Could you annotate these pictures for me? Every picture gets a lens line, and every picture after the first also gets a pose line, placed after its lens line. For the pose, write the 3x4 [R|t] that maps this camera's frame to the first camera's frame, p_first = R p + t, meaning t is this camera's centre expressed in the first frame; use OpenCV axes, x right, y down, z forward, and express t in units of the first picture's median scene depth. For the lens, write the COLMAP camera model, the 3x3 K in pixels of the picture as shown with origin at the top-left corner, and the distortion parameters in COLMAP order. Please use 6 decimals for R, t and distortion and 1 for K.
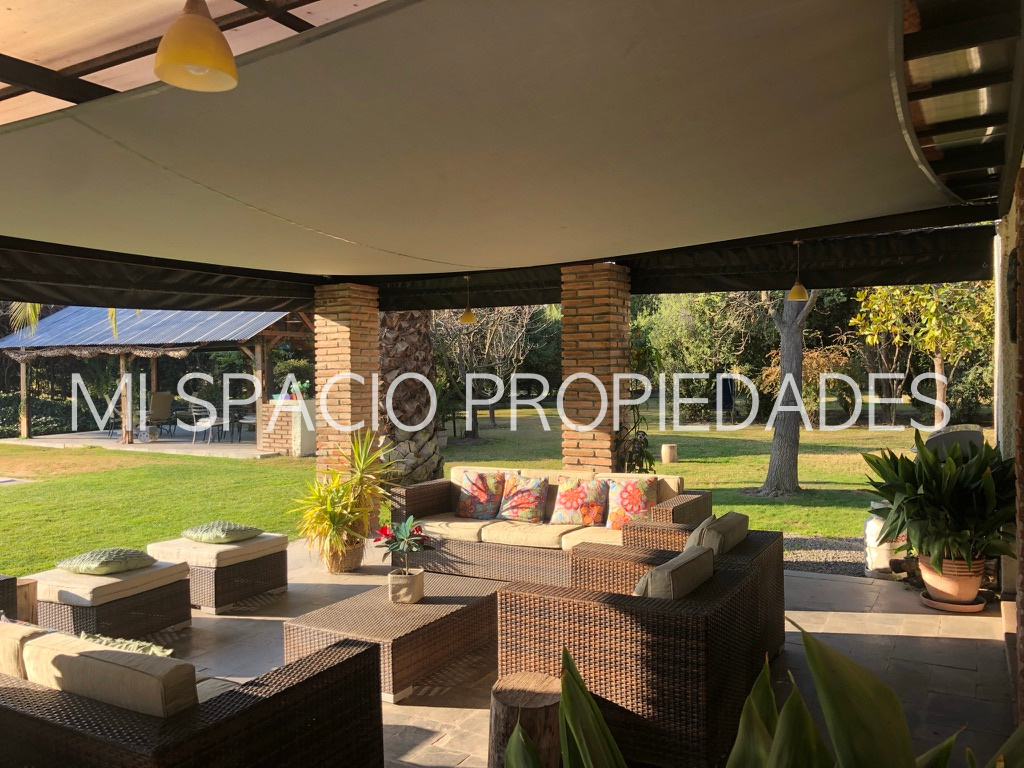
lens RADIAL K [[851.6, 0, 512.5], [0, 851.6, 382.6], [0, 0, 1]] dist [0.008656, 0.001433]
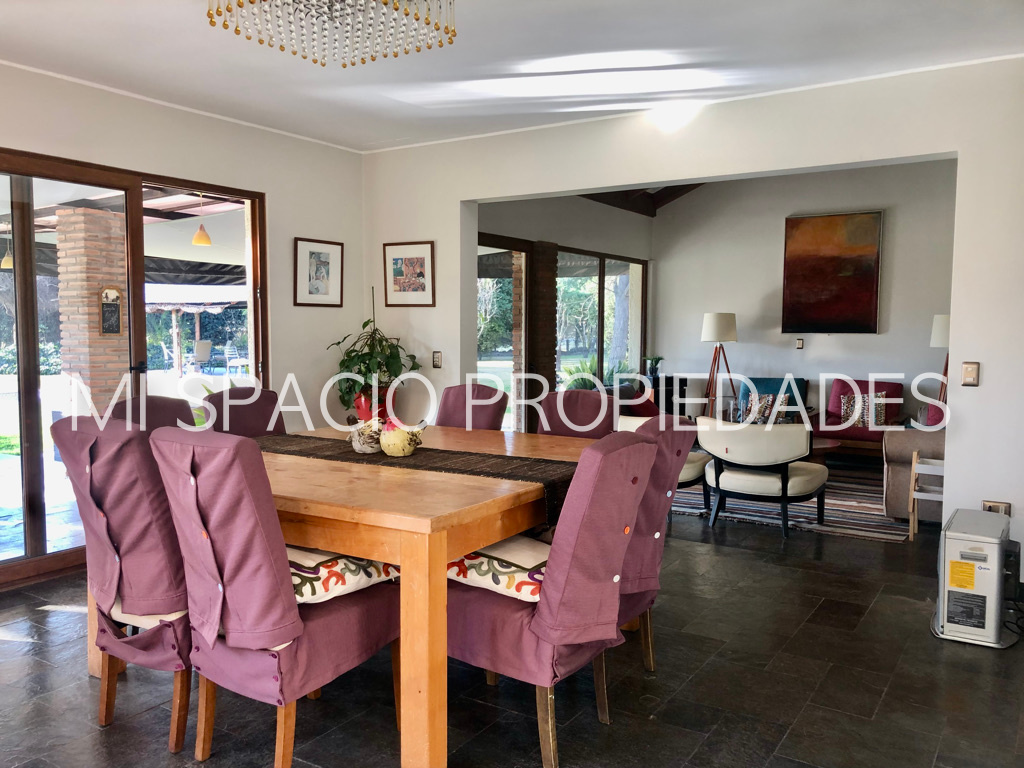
lens RADIAL K [[851.6, 0, 512.6], [0, 851.6, 383.9], [0, 0, 1]] dist [0.008656, 0.001433]
pose [[0.998816, 0.015025, -0.046275, 0.142066], [-0.012798, 0.998764, 0.048036, 0.011819], [0.046939, -0.047387, 0.997773, -0.328251]]
